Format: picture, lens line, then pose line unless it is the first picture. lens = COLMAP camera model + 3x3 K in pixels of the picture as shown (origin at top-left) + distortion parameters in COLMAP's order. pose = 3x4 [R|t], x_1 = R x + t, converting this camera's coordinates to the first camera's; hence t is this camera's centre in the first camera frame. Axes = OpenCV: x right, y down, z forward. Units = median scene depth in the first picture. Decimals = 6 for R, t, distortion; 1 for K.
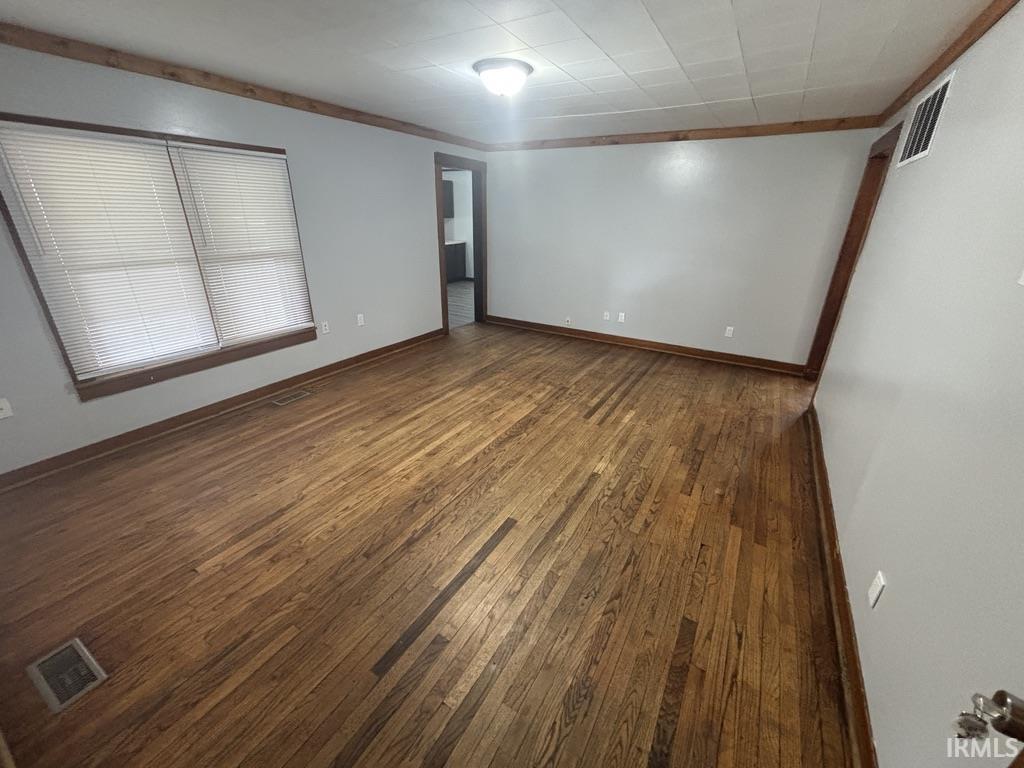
lens RADIAL K [[415.7, 0, 520.9], [0, 415.7, 379.2], [0, 0, 1]] dist [0.003916, -0.000922]
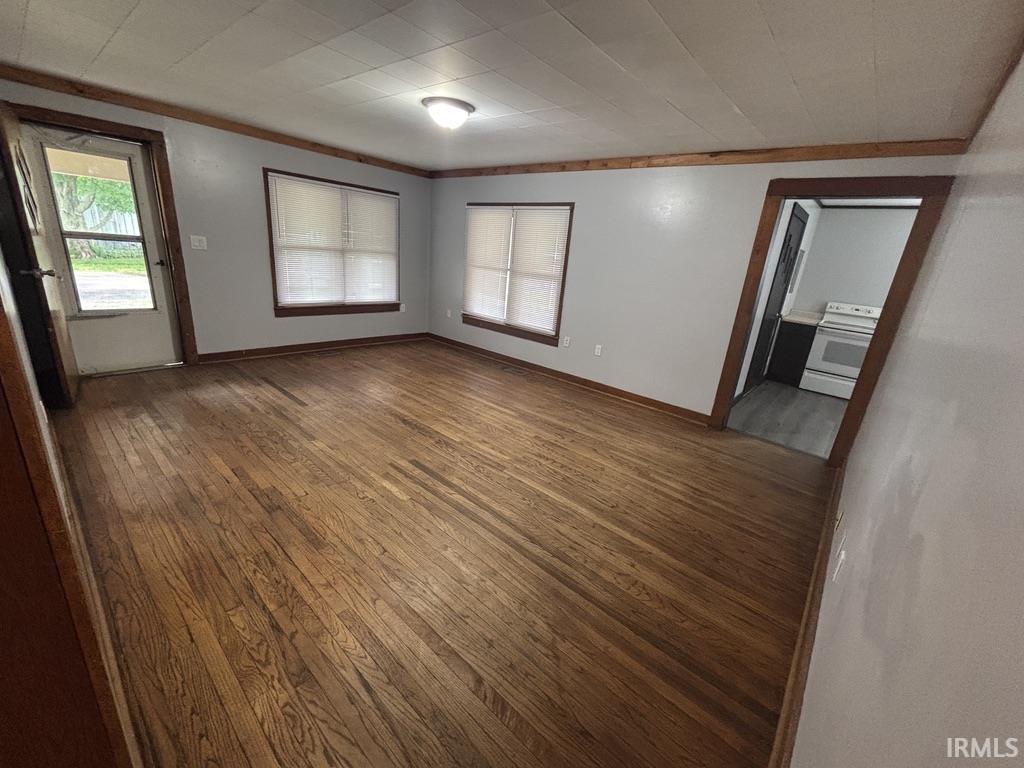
lens RADIAL K [[415.7, 0, 513.7], [0, 415.7, 388.4], [0, 0, 1]] dist [0.003916, -0.000922]
pose [[-0.183607, 0.280561, -0.942111, 0.874190], [-0.448764, 0.828779, 0.334270, -0.406023], [0.874585, 0.484161, -0.026264, 1.124567]]
